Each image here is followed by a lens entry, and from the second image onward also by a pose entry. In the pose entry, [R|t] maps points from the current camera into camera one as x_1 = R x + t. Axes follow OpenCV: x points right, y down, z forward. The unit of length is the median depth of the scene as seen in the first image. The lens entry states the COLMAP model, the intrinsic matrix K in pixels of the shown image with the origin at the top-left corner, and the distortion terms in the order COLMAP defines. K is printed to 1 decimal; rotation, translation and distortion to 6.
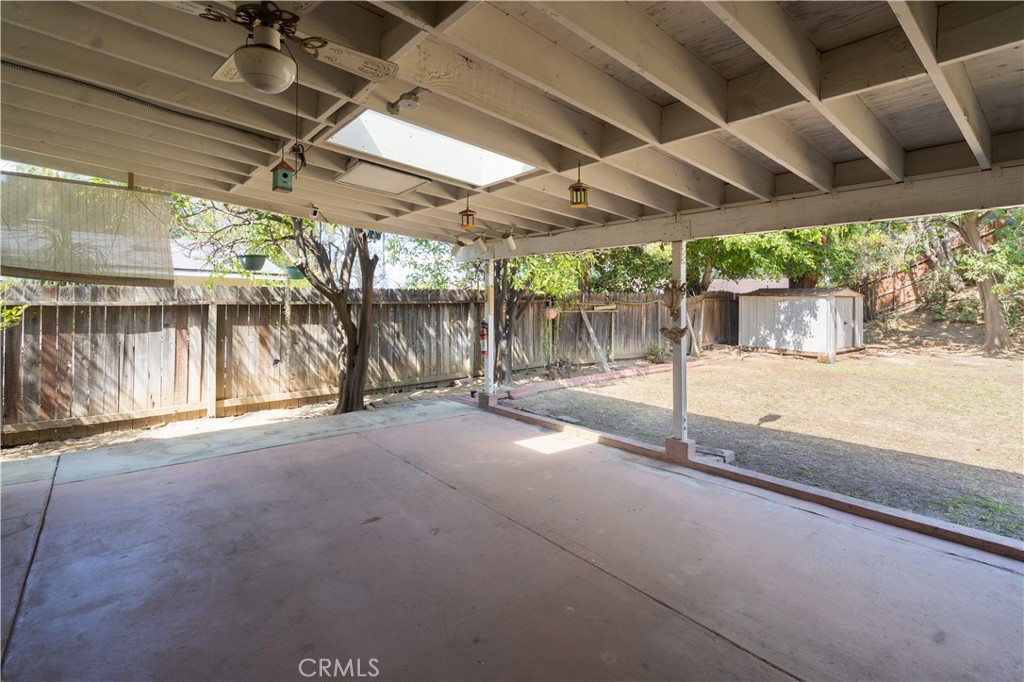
lens RADIAL K [[479.3, 0, 509.1], [0, 479.3, 300.6], [0, 0, 1]] dist [-0.011592, -0.001311]
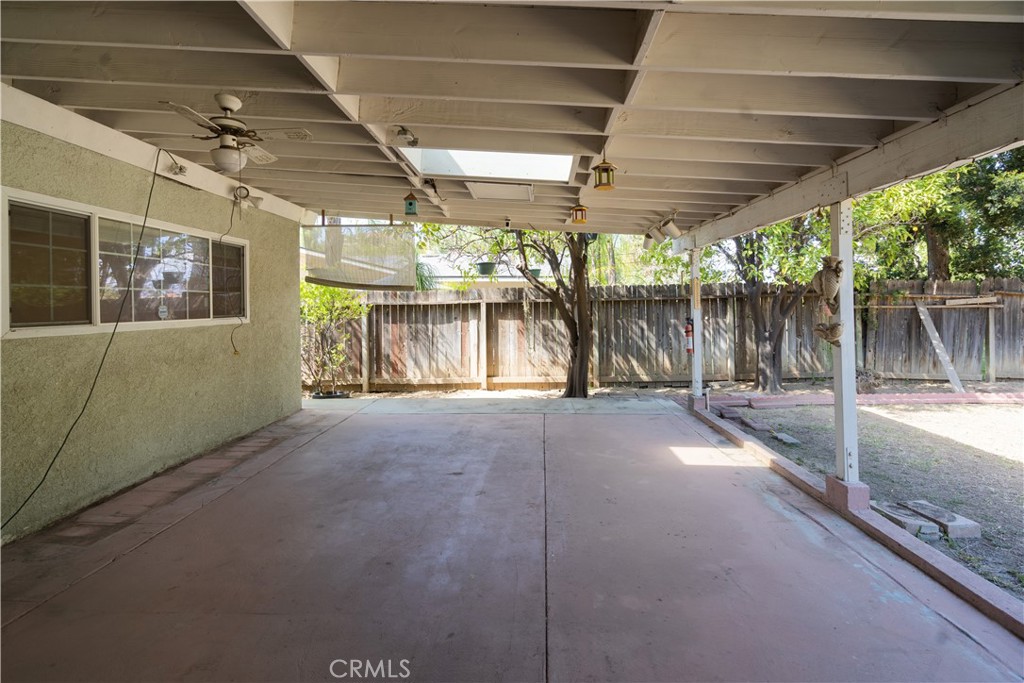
lens RADIAL K [[479.3, 0, 509.1], [0, 479.3, 301.1], [0, 0, 1]] dist [-0.011592, -0.001311]
pose [[0.733313, -0.016853, -0.679682, 0.337118], [0.017860, 0.999825, -0.005522, 0.012999], [0.679657, -0.008090, 0.733486, 0.099017]]
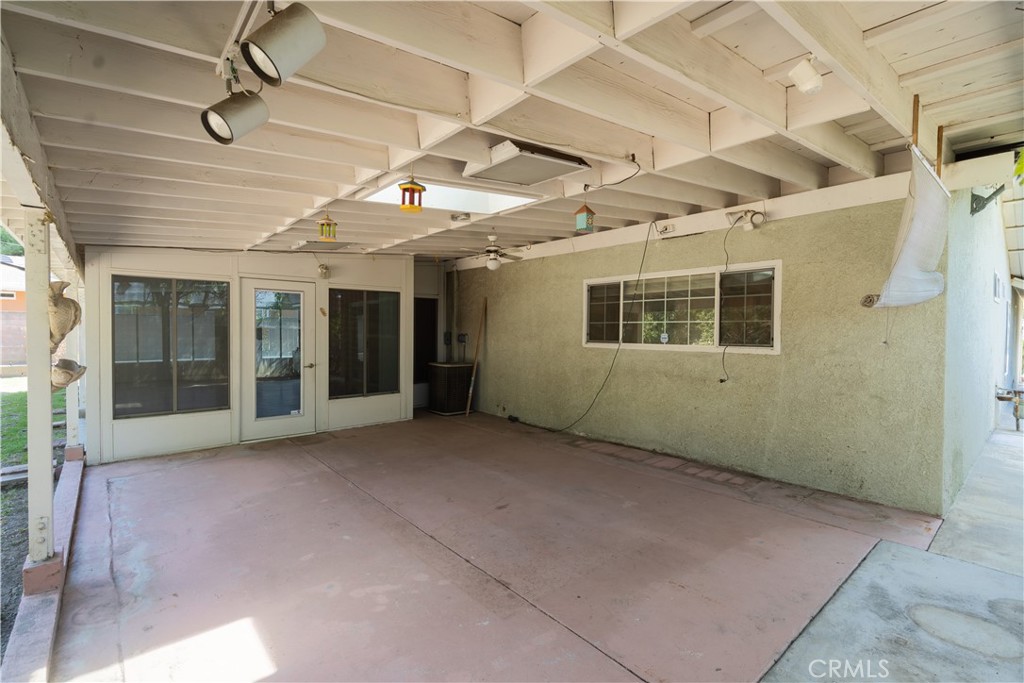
lens RADIAL K [[466.8, 0, 509.3], [0, 466.8, 342.2], [0, 0, 1]] dist [-0.009039, 0.006237]
pose [[-0.999940, -0.005015, -0.009770, -0.148933], [-0.005229, 0.999744, 0.021992, 0.005625], [0.009658, 0.022042, -0.999710, 1.116072]]
